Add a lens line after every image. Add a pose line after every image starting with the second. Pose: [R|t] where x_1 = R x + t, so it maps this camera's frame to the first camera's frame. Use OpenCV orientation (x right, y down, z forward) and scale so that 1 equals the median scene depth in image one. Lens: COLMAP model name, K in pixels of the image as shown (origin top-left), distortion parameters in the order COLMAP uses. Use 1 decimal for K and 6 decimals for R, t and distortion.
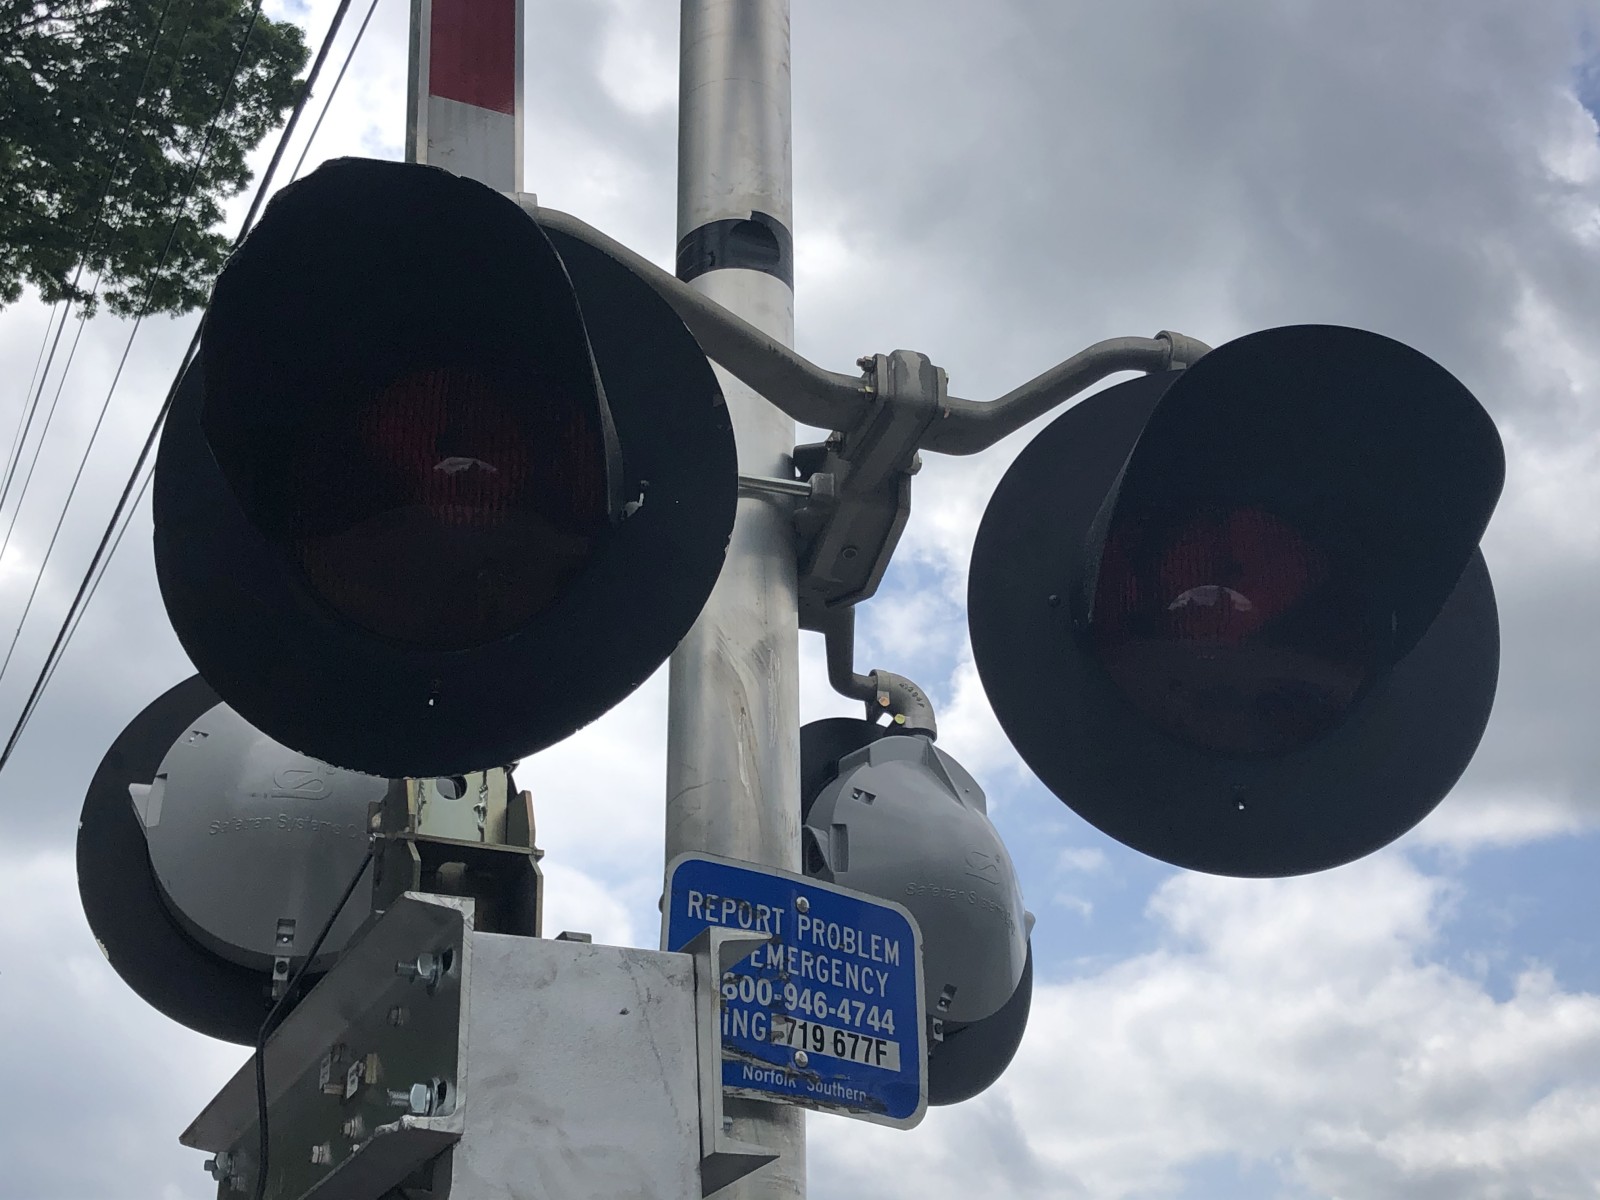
lens RADIAL K [[2075.5, 0, 800.0], [0, 2075.5, 600.0], [0, 0, 1]] dist [0.014017, 0.014469]
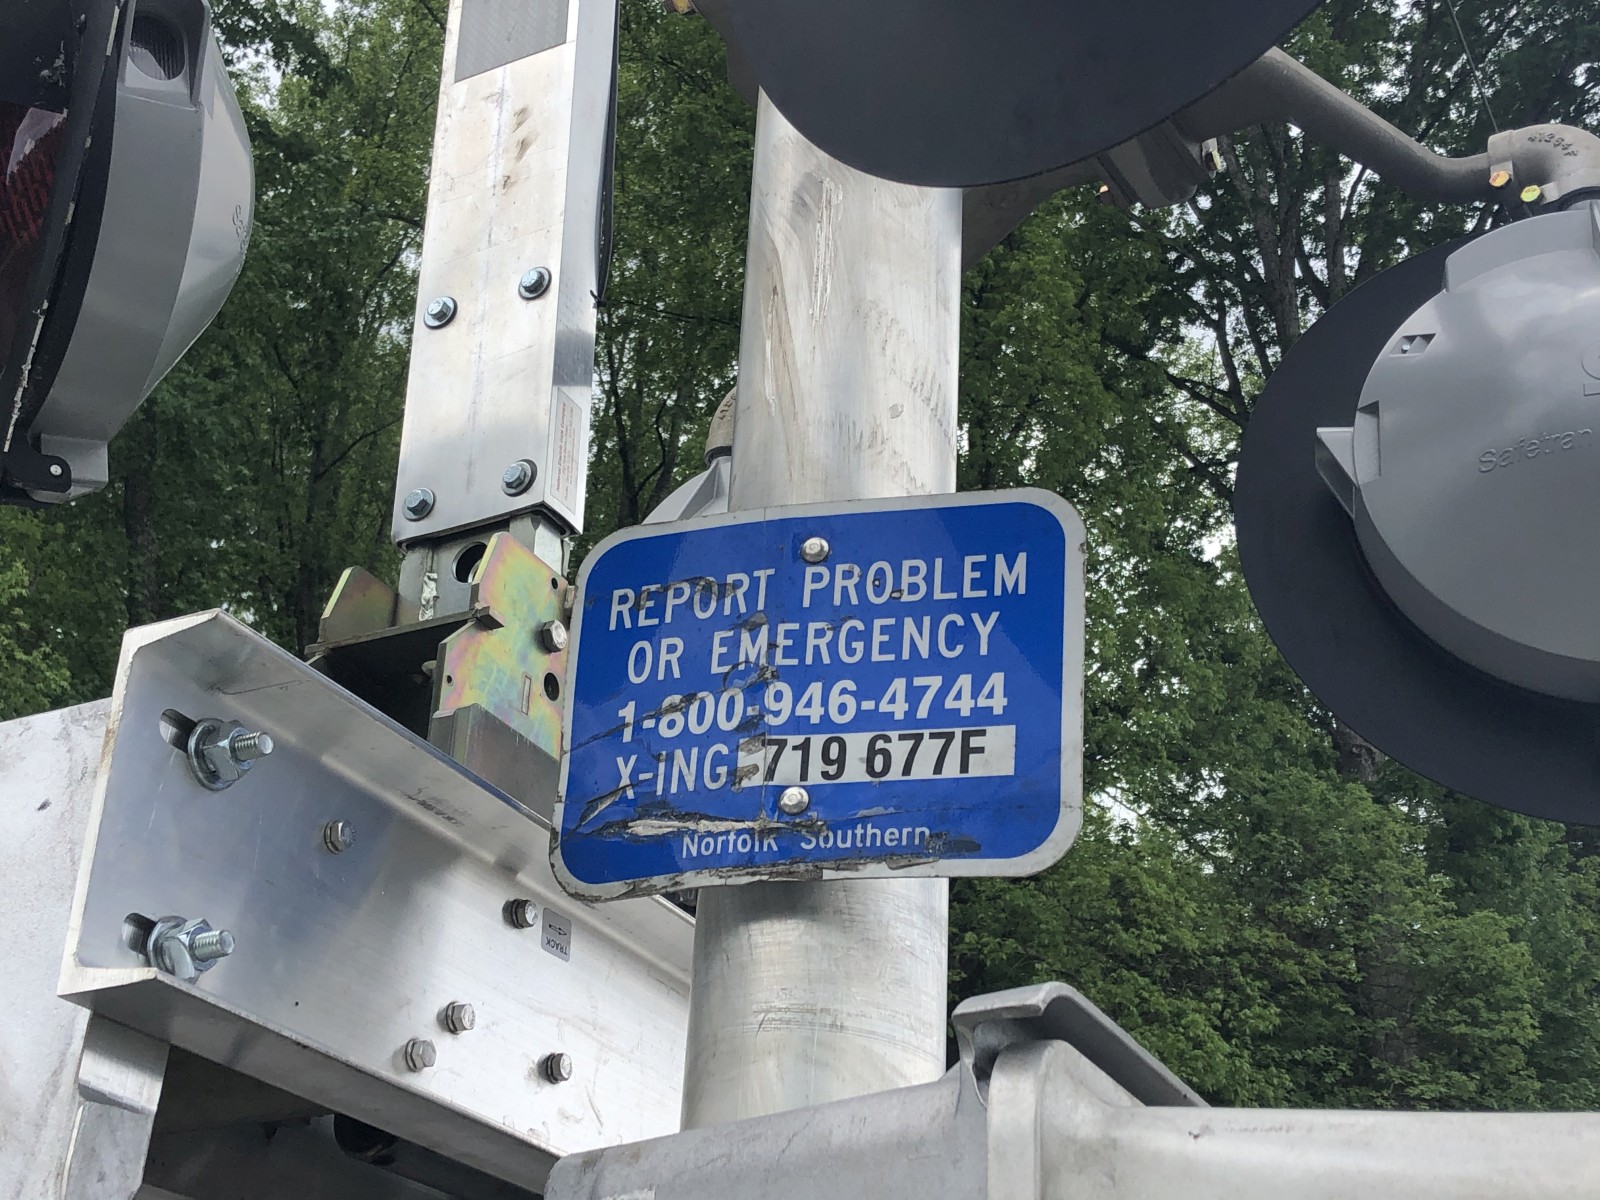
lens RADIAL K [[2152.6, 0, 805.7], [0, 2152.6, 594.8], [0, 0, 1]] dist [0.220666, -0.862115]
pose [[0.602290, -0.331648, -0.726124, 0.443791], [0.326982, 0.932300, -0.154598, 0.255976], [0.728237, -0.144316, 0.669958, 0.600341]]
